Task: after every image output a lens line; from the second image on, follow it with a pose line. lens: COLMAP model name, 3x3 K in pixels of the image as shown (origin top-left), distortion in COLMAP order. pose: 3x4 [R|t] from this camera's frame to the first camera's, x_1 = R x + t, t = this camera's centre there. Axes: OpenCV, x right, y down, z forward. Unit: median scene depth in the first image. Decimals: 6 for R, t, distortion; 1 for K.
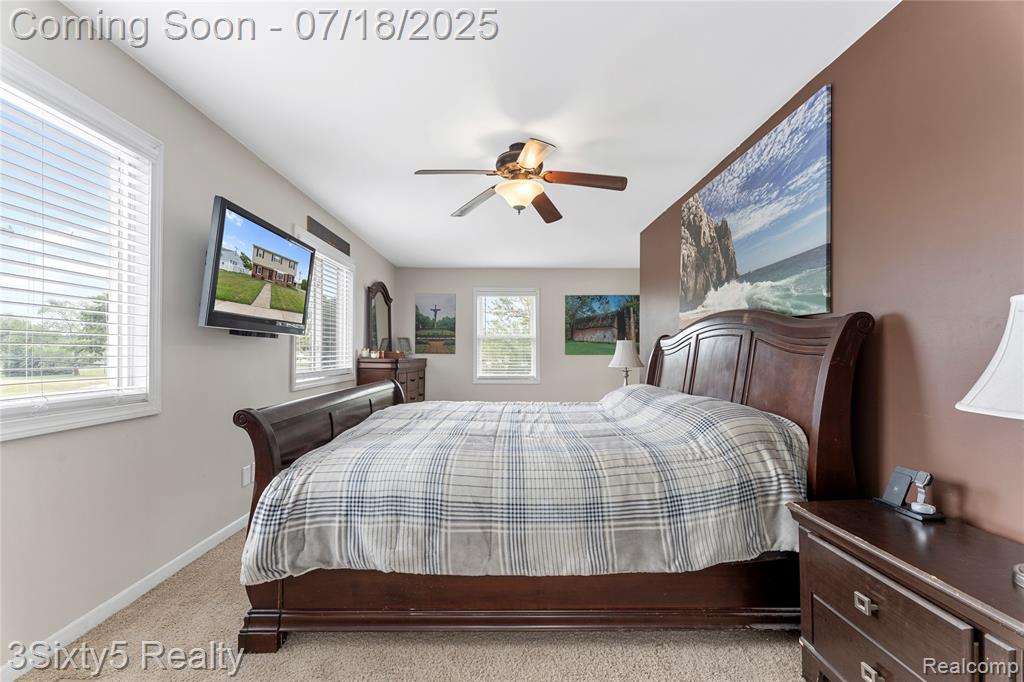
lens RADIAL K [[415.0, 0, 511.2], [0, 415.0, 347.3], [0, 0, 1]] dist [-0.001640, -0.000216]
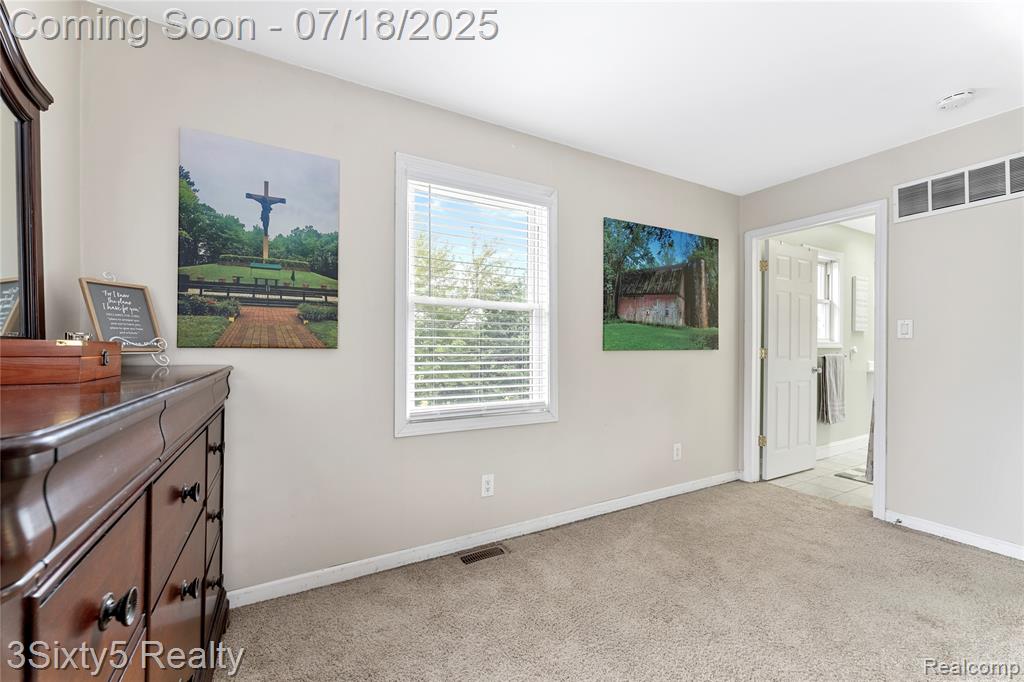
lens RADIAL K [[415.0, 0, 513.9], [0, 415.0, 343.0], [0, 0, 1]] dist [-0.001640, -0.000216]
pose [[0.871188, 0.005343, 0.490921, -0.173117], [-0.007947, 0.999963, 0.003219, 0.009146], [-0.490886, -0.006706, 0.871198, 0.660248]]
